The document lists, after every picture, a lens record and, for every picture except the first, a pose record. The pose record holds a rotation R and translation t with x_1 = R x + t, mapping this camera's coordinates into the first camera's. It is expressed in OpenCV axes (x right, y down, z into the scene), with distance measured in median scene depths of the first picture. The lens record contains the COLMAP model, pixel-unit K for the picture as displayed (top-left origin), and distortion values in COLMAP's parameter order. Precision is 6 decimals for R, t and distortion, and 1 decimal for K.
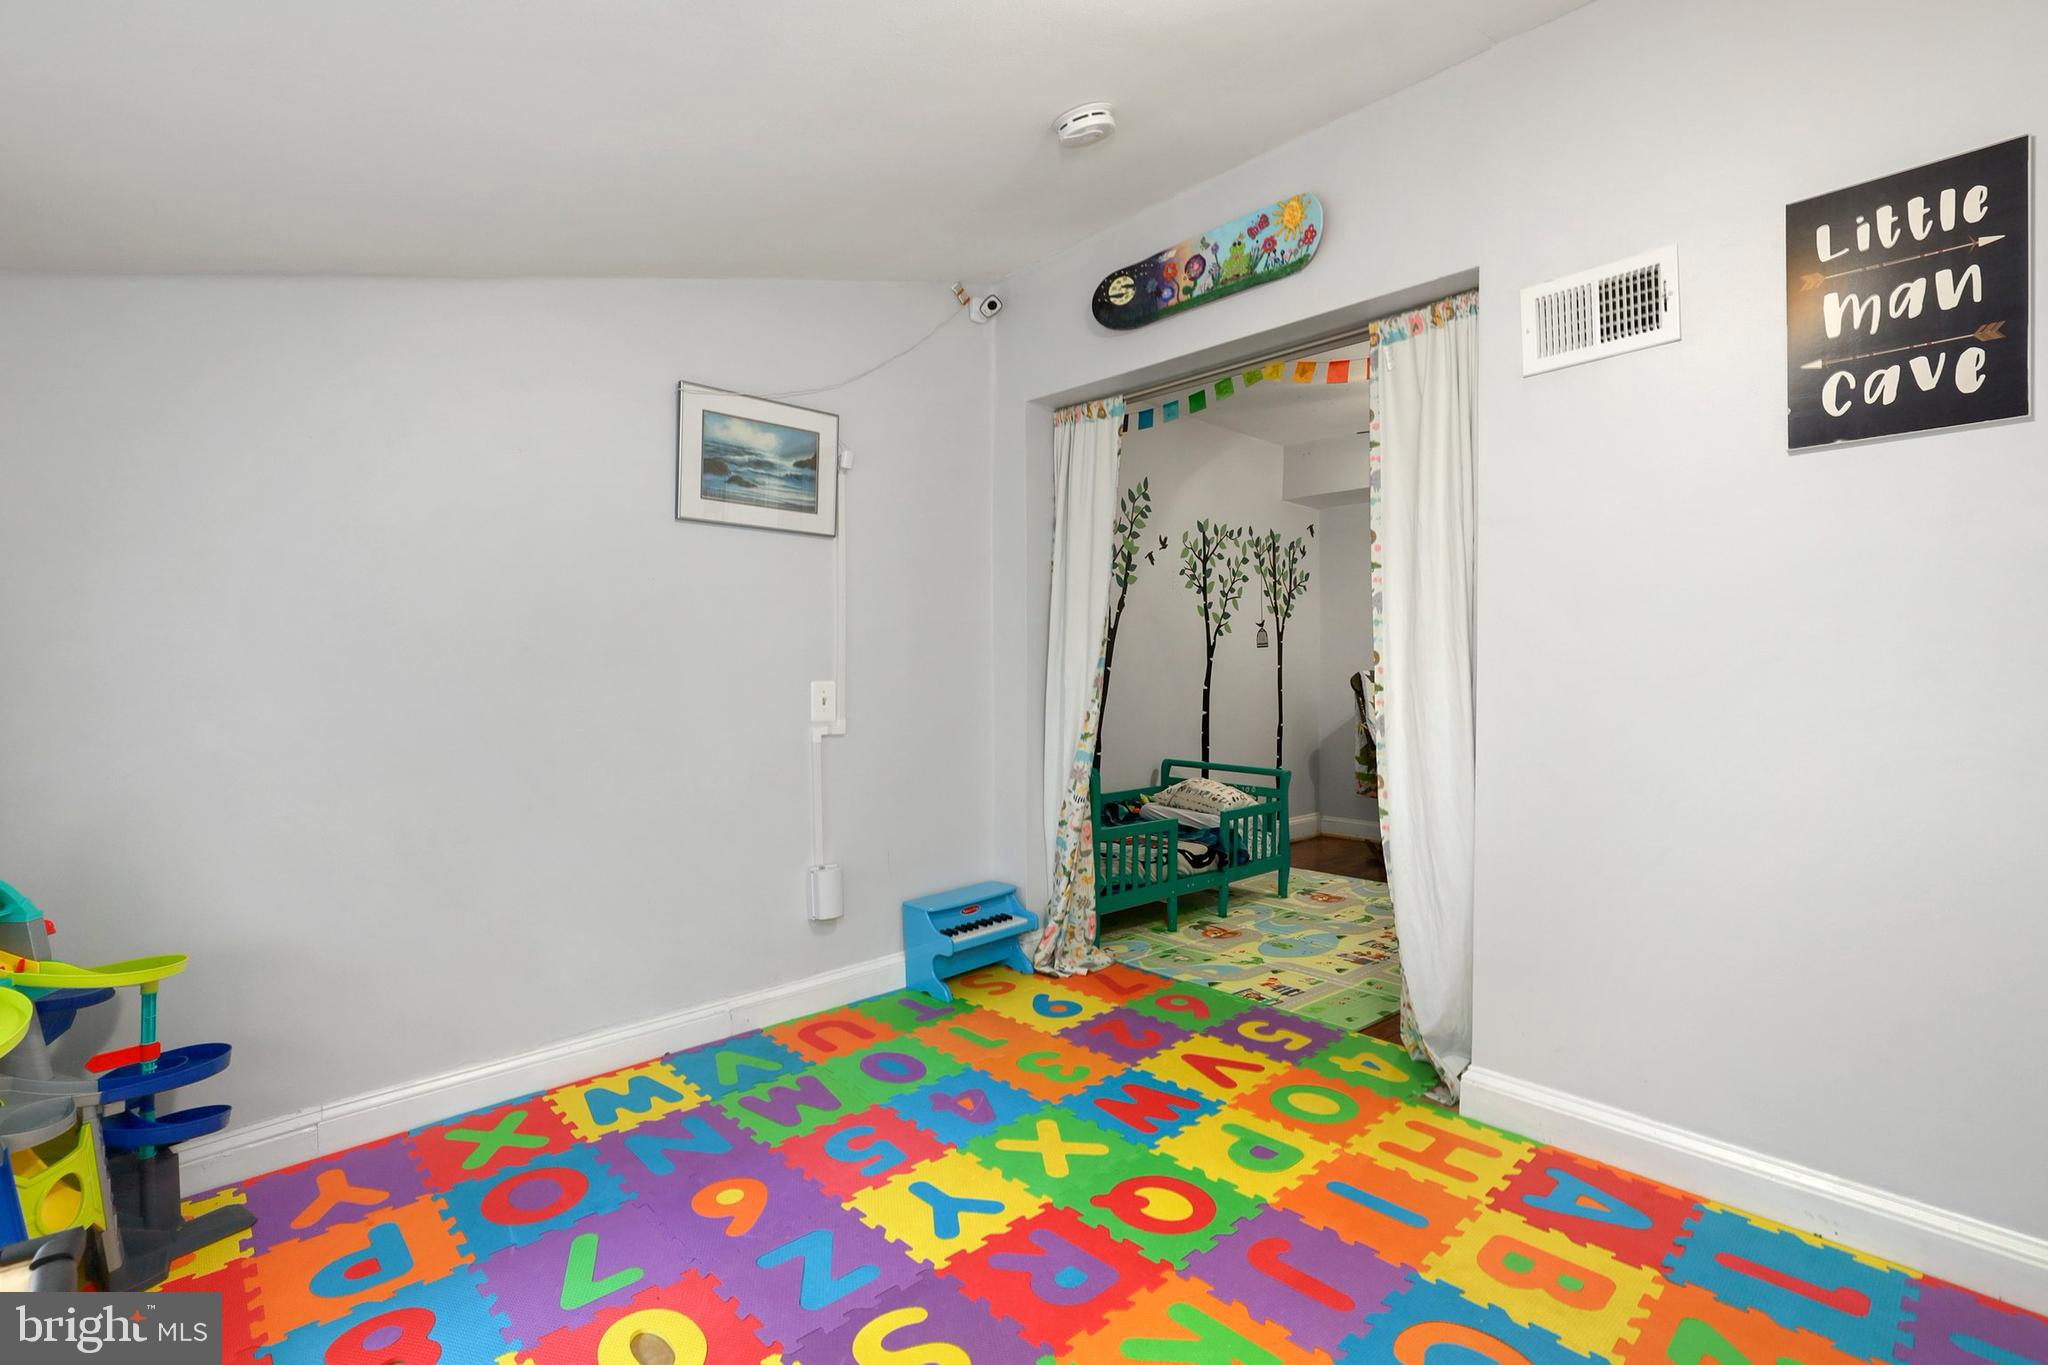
lens RADIAL K [[940.8, 0, 1025.5], [0, 940.8, 685.1], [0, 0, 1]] dist [-0.015486, 0.005744]
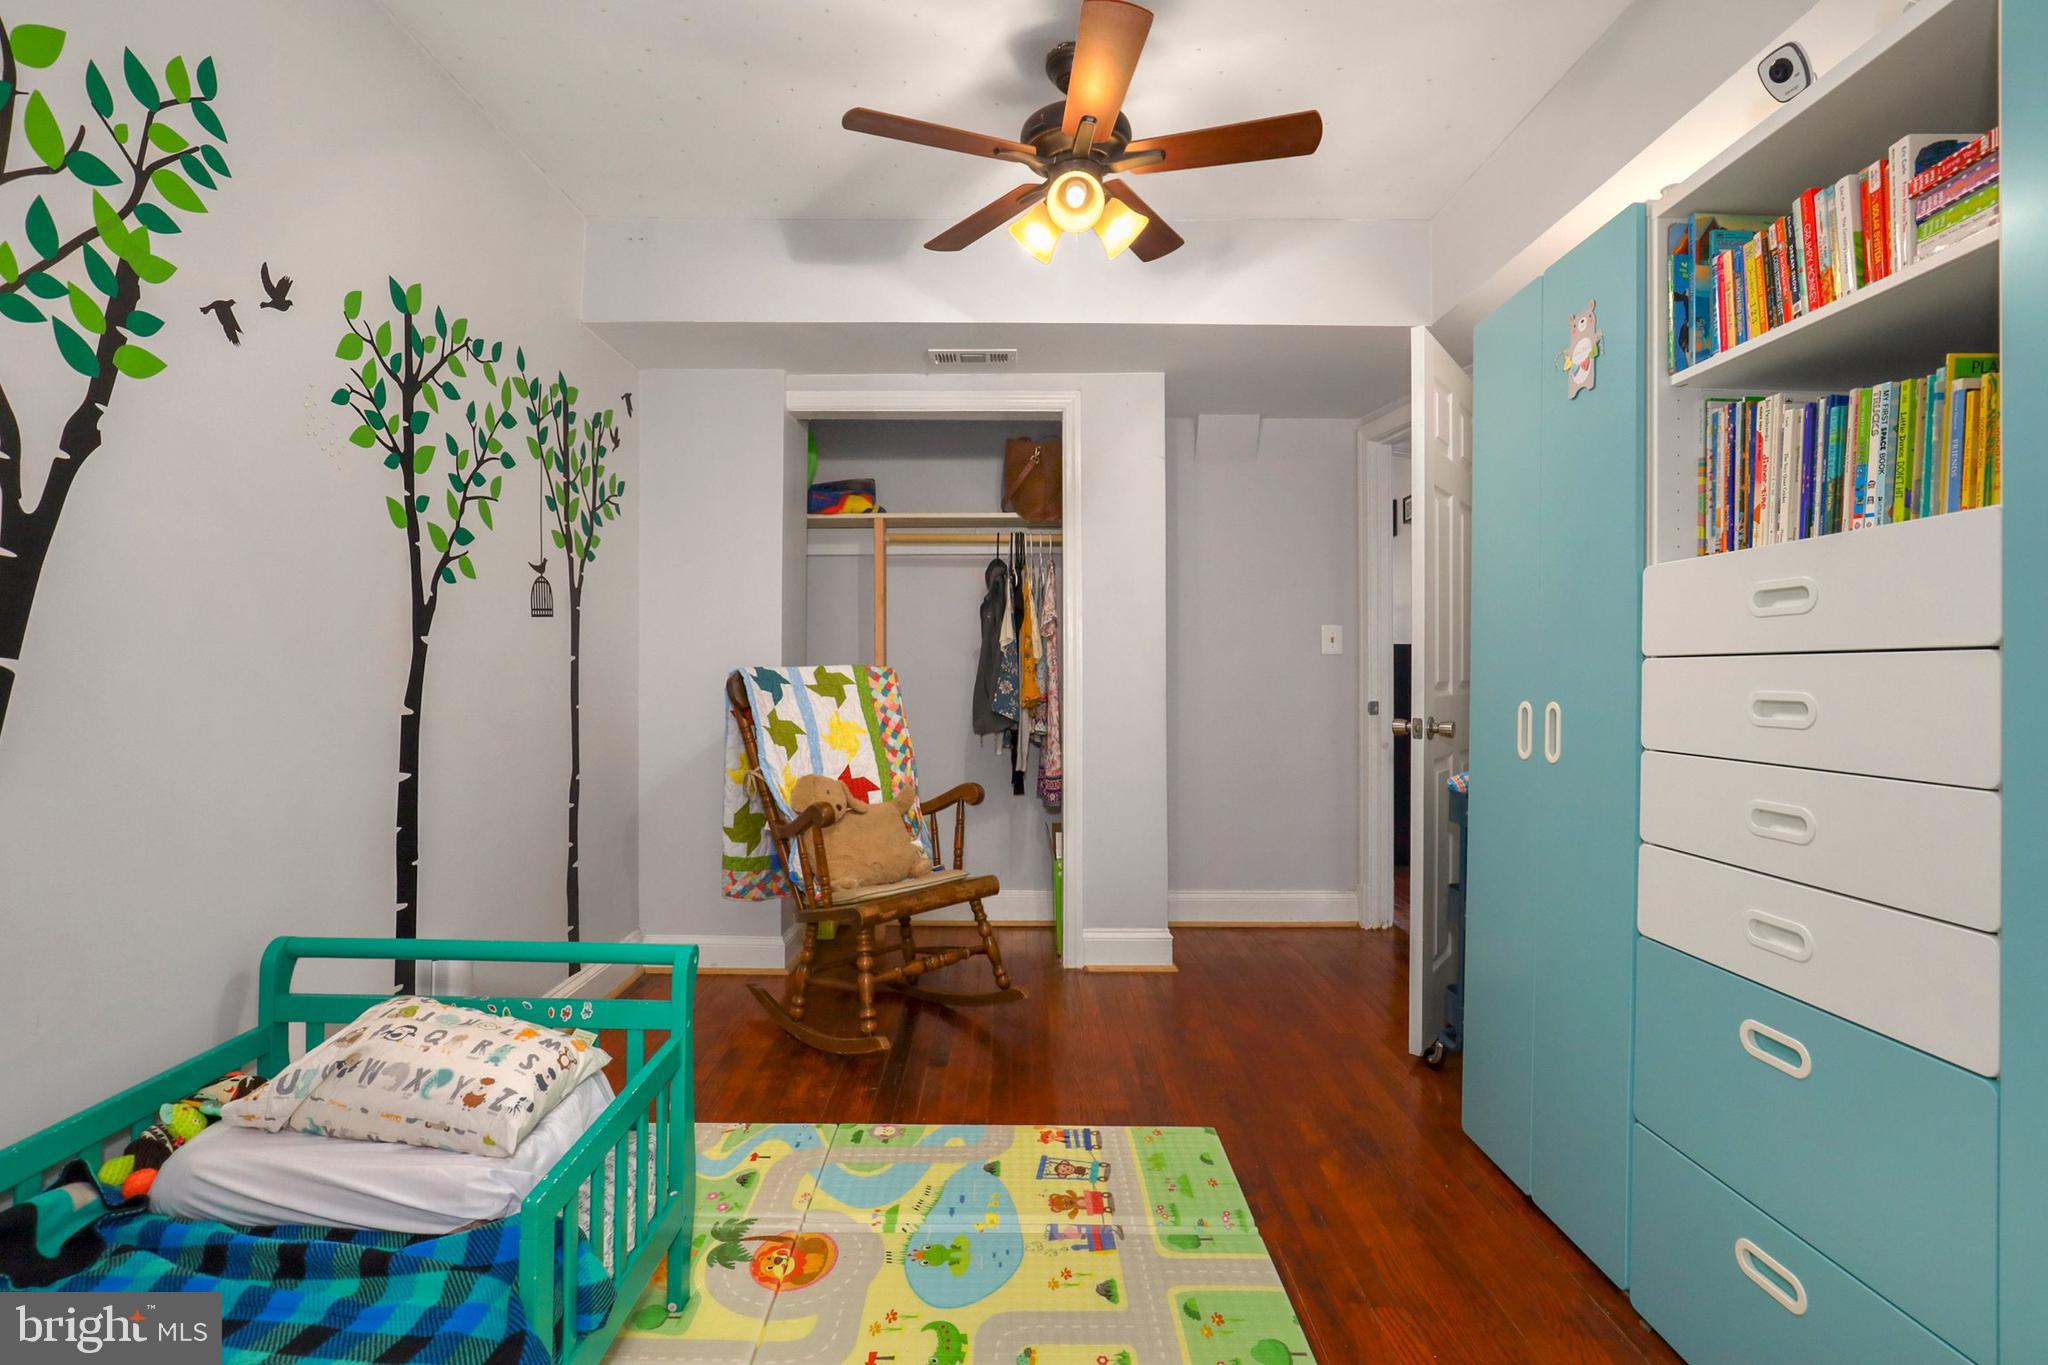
lens RADIAL K [[940.8, 0, 1015.4], [0, 940.8, 657.9], [0, 0, 1]] dist [-0.015486, 0.005744]
pose [[0.692880, 0.009907, 0.720985, 0.084840], [0.002260, 0.999871, -0.015910, -0.012728], [-0.721050, 0.012653, 0.692768, 0.541953]]
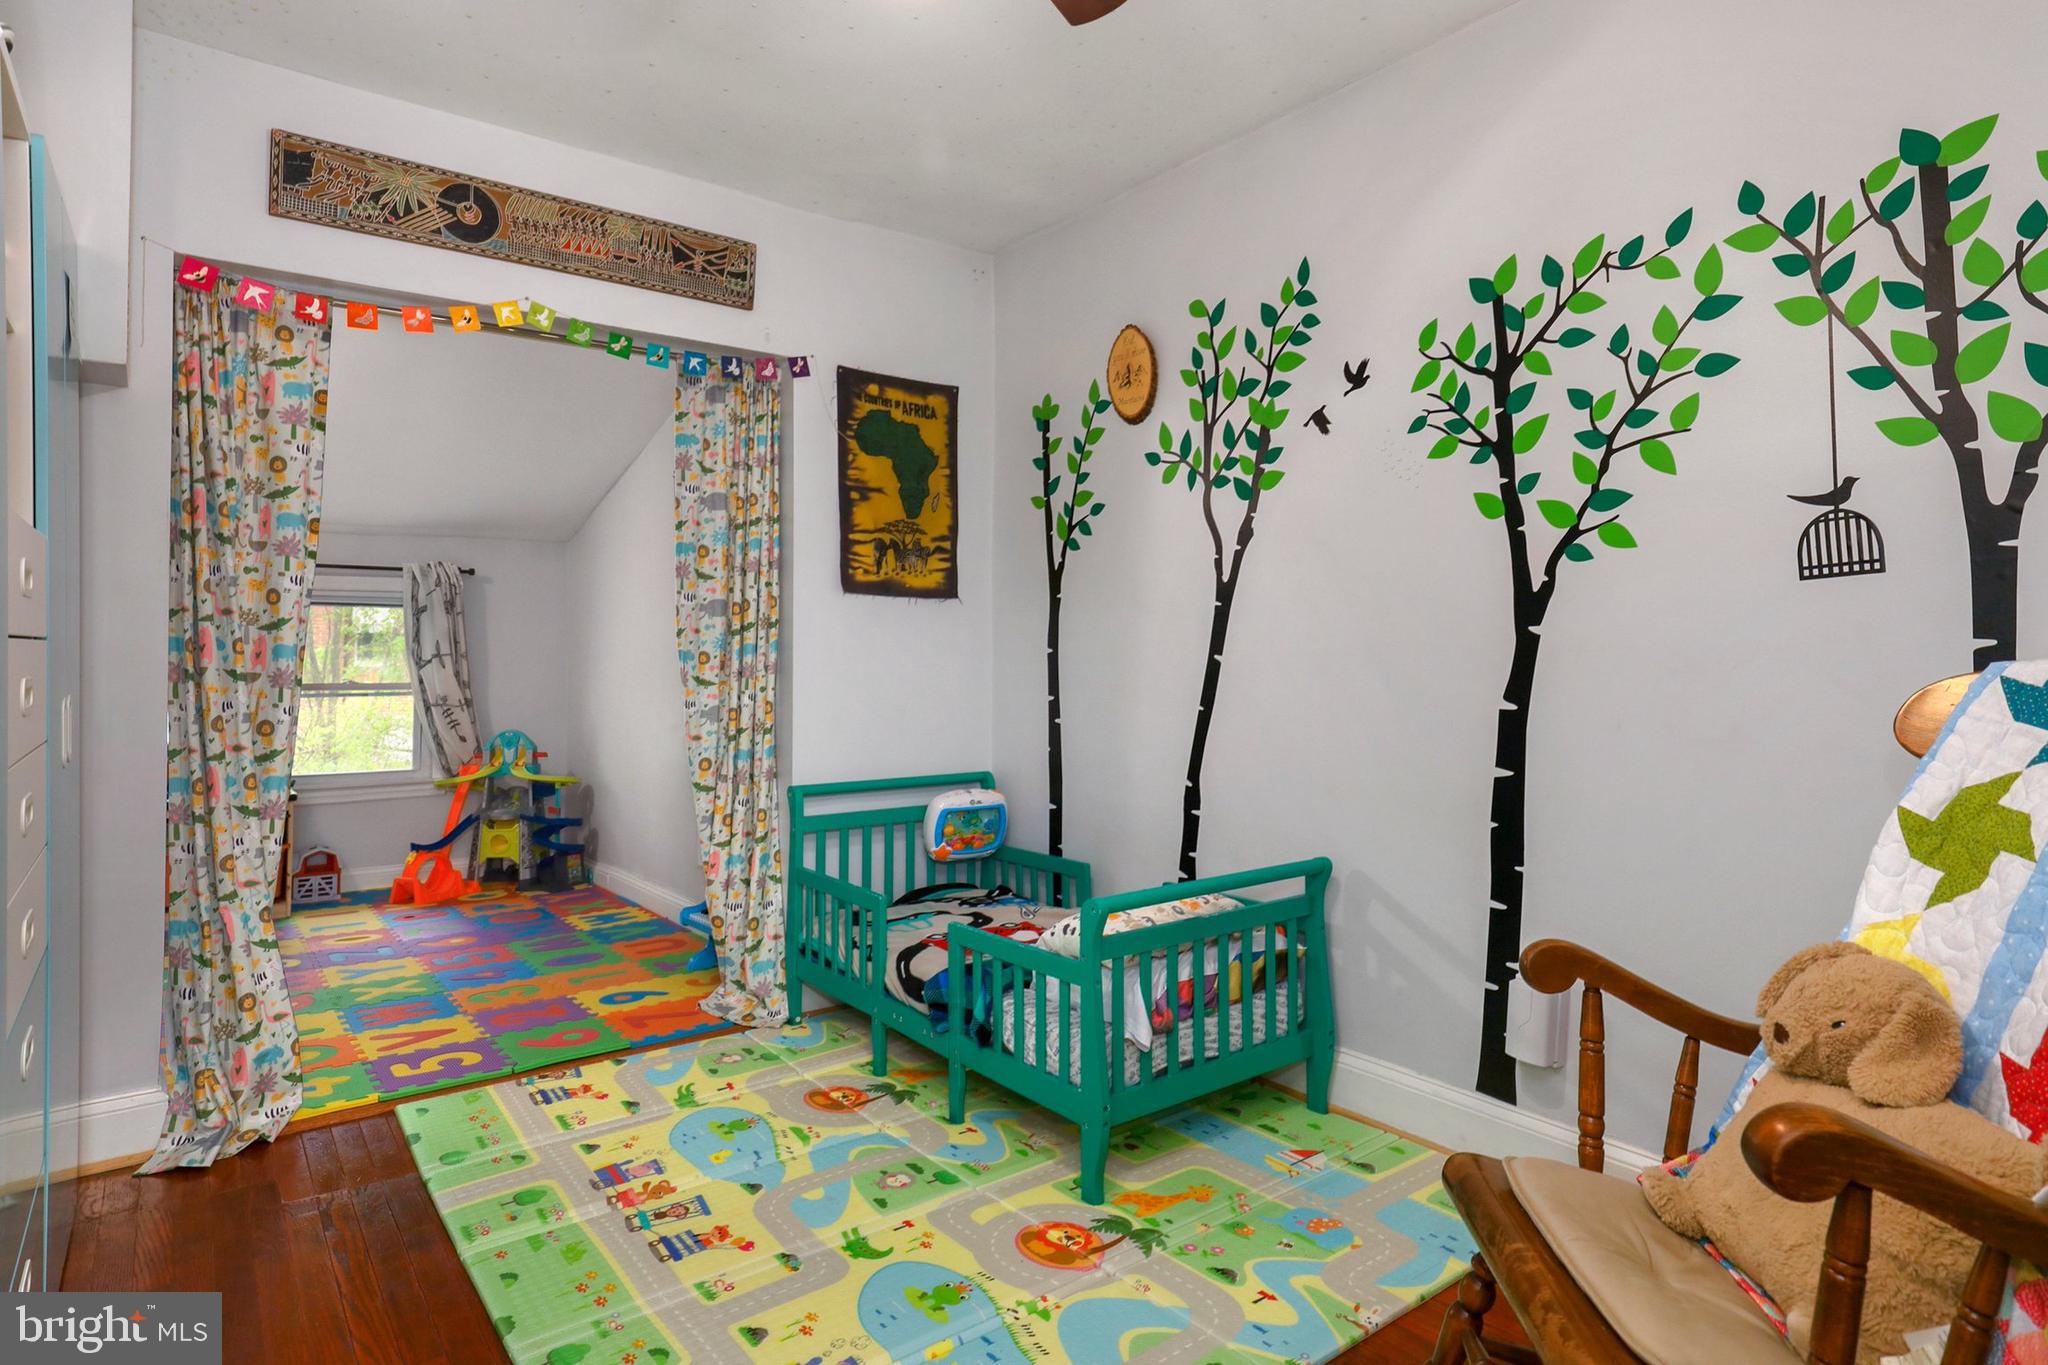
lens RADIAL K [[1141.3, 0, 1022.4], [0, 1141.3, 627.4], [0, 0, 1]] dist [0.006628, 0.000423]
pose [[-0.122080, -0.025313, -0.992197, 0.659716], [-0.007314, 0.999671, -0.024604, -0.015980], [0.992493, 0.004253, -0.122225, 0.852528]]
